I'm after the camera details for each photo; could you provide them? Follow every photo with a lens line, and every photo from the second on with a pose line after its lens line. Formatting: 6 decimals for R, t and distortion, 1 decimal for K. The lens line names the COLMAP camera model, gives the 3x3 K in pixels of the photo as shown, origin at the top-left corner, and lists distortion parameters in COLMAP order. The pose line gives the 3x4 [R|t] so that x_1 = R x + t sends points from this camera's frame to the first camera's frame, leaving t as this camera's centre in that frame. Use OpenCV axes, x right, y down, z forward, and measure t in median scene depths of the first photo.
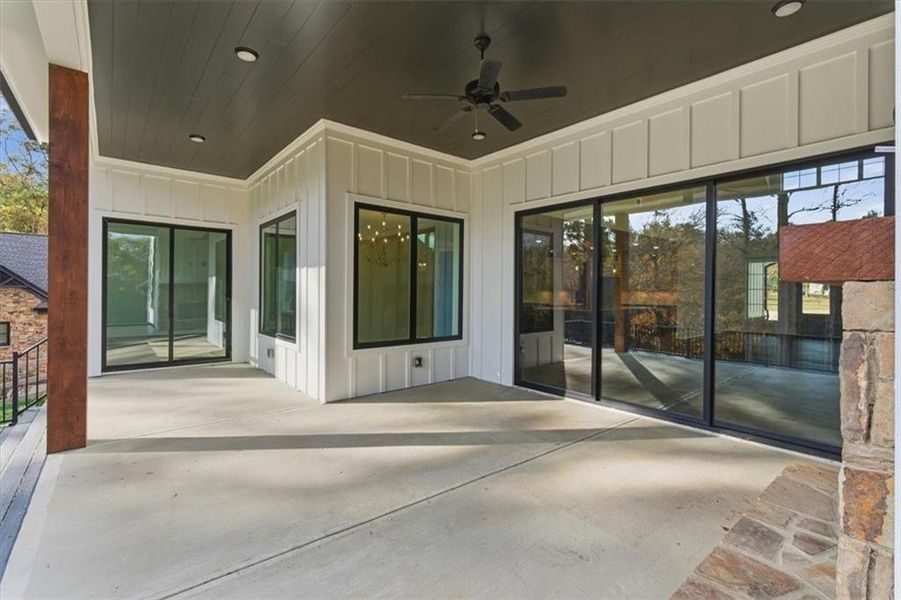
lens RADIAL K [[405.0, 0, 450.5], [0, 405.0, 300.0], [0, 0, 1]] dist [-0.000698, 0.000068]
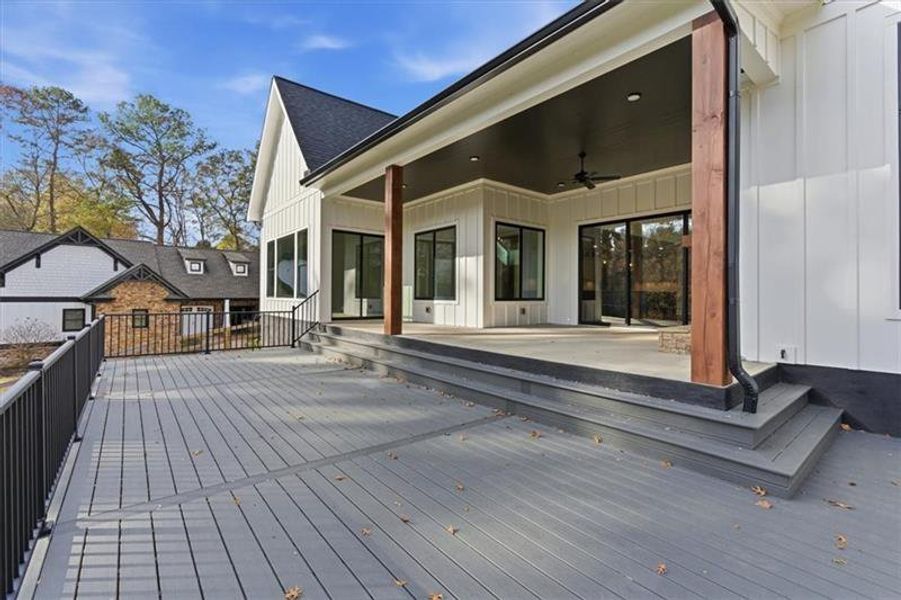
lens RADIAL K [[405.0, 0, 450.5], [0, 405.0, 300.0], [0, 0, 1]] dist [-0.000698, 0.000068]
pose [[0.999895, -0.002130, -0.014361, -0.366612], [0.001971, 0.999937, -0.011060, 0.122251], [0.014384, 0.011031, 0.999836, -0.754438]]
